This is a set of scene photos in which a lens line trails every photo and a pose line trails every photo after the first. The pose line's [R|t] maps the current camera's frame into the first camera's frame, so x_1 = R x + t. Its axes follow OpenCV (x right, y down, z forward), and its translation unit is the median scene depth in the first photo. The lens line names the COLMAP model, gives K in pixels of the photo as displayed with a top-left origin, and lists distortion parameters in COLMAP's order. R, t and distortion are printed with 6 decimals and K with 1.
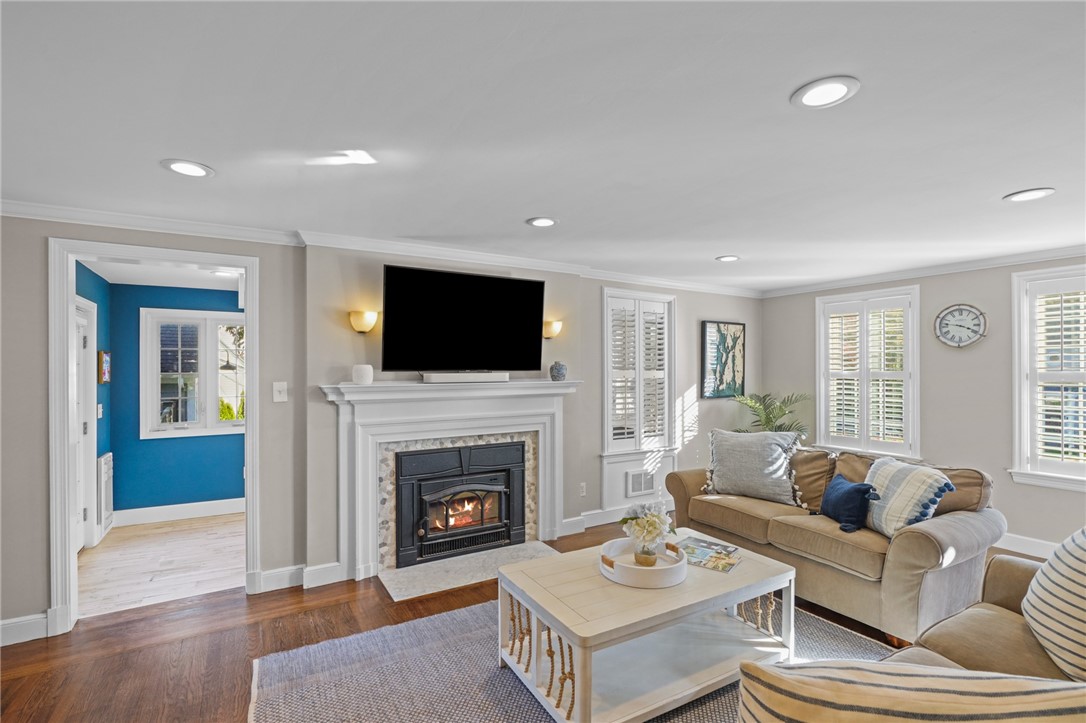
lens RADIAL K [[503.9, 0, 540.7], [0, 503.9, 366.7], [0, 0, 1]] dist [-0.012550, 0.000483]
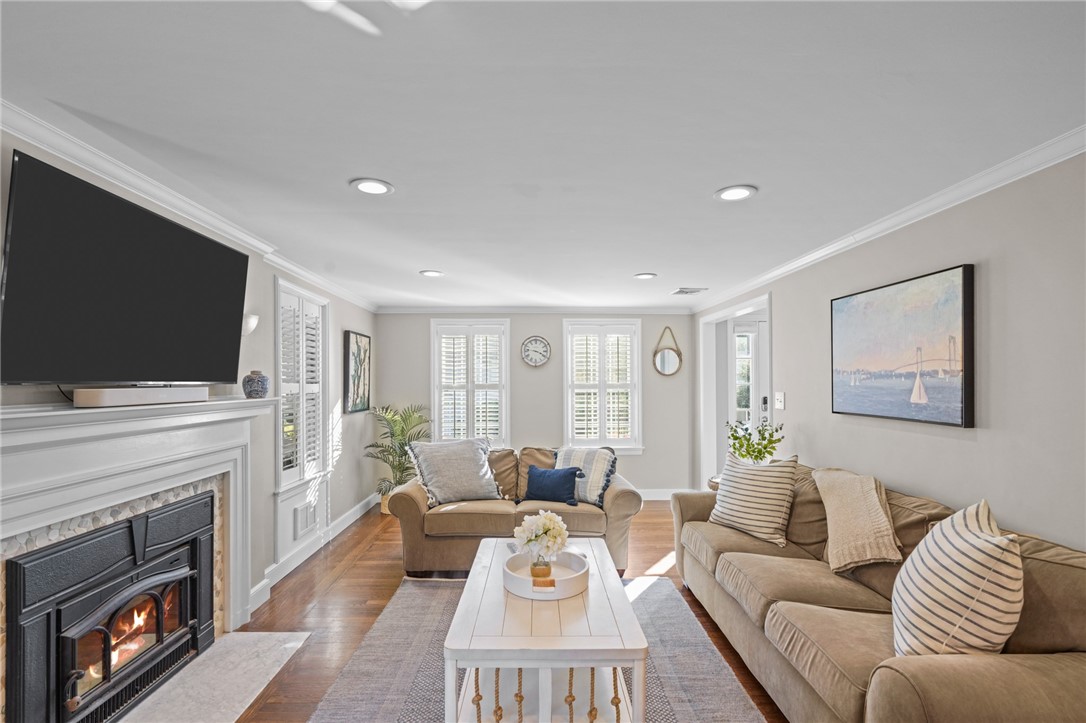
lens RADIAL K [[497.7, 0, 541.1], [0, 497.7, 376.6], [0, 0, 1]] dist [-0.002430, 0.000459]
pose [[0.493599, 0.009025, 0.869643, -0.384432], [-0.002122, 0.999956, -0.009173, 0.002910], [-0.869687, 0.002683, 0.493597, 0.295353]]
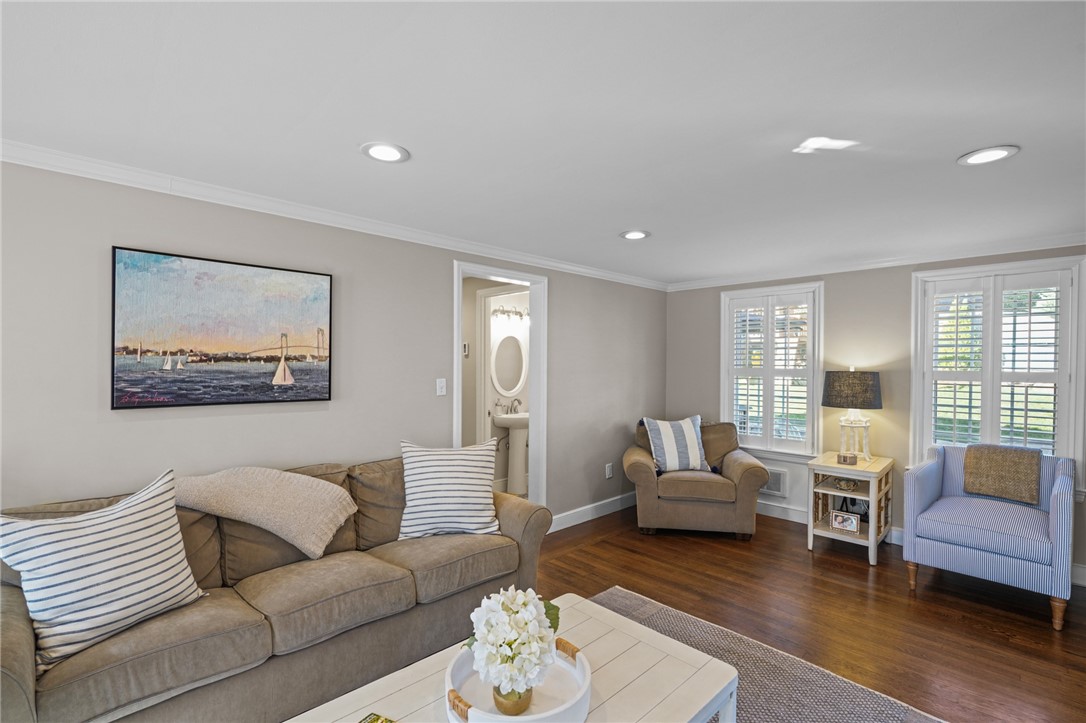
lens RADIAL K [[494.2, 0, 541.5], [0, 494.2, 370.1], [0, 0, 1]] dist [-0.005473, -0.000349]
pose [[-0.971580, 0.000242, -0.236710, 0.182229], [-0.001118, 0.999984, 0.005611, 0.005326], [0.236708, 0.005716, -0.971564, 0.905567]]
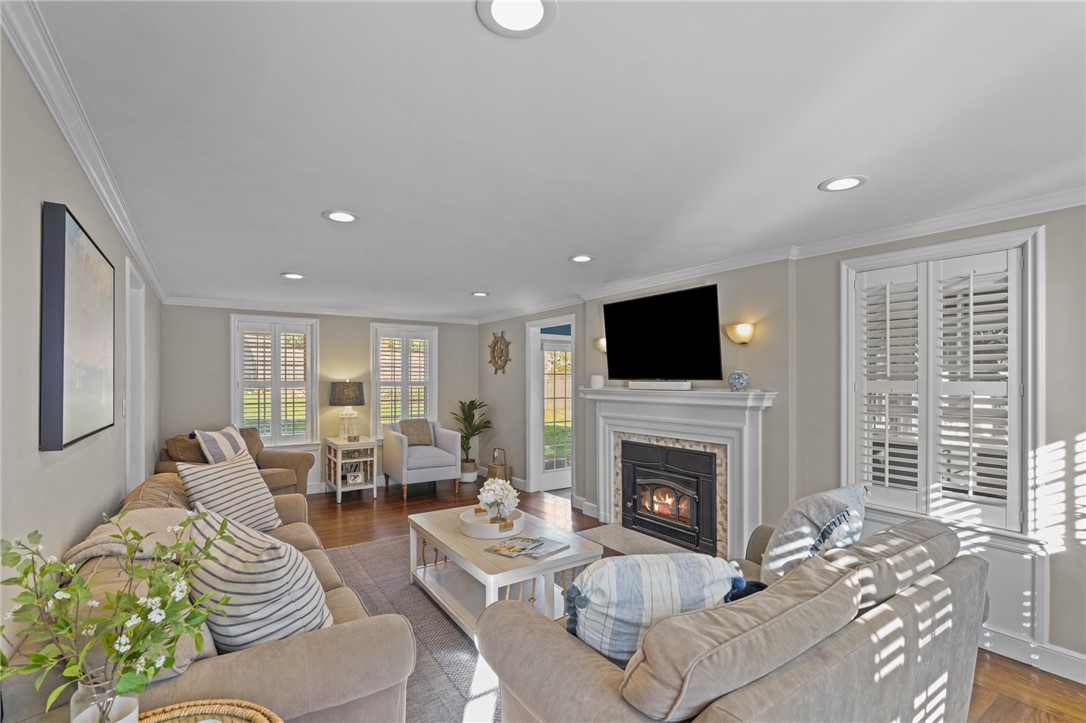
lens RADIAL K [[497.7, 0, 541.1], [0, 497.7, 376.6], [0, 0, 1]] dist [-0.002430, 0.000459]
pose [[0.064515, 0.000438, -0.997917, 0.883578], [0.006315, 0.999980, 0.000847, -0.001360], [0.997897, -0.006356, 0.064511, 0.601875]]
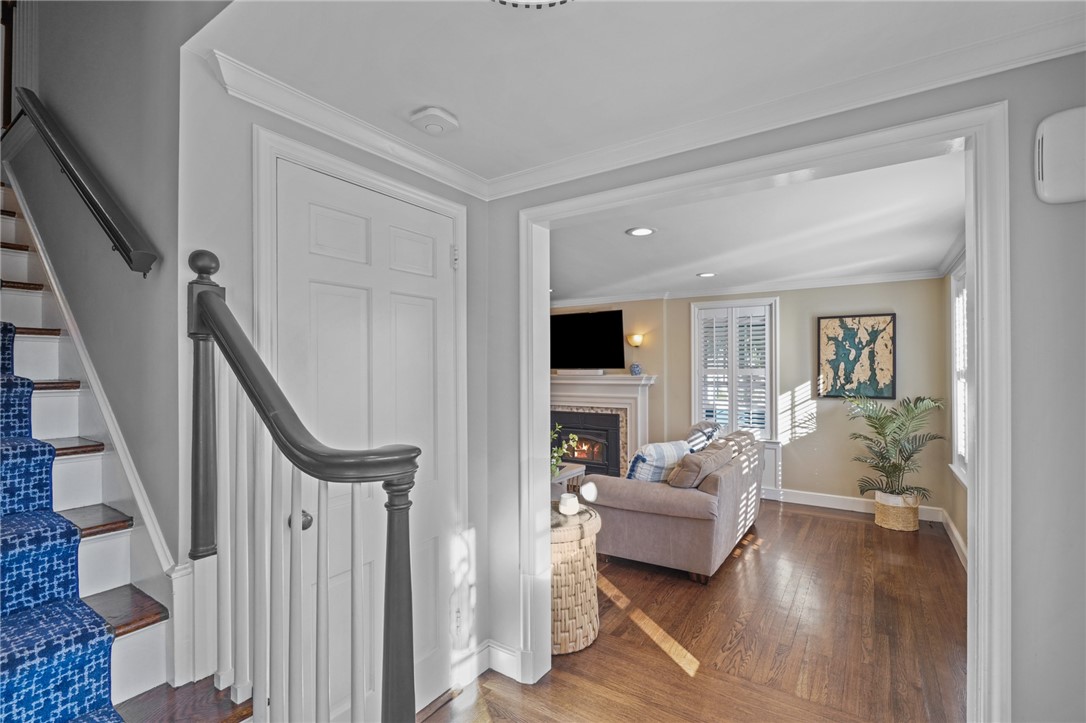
lens RADIAL K [[484.0, 0, 544.3], [0, 484.0, 367.2], [0, 0, 1]] dist [-0.009331, 0.000445]
pose [[0.437701, -0.001452, -0.899120, 1.190444], [0.008225, 0.999963, 0.002390, -0.001756], [0.899083, -0.008441, 0.437696, 0.143968]]
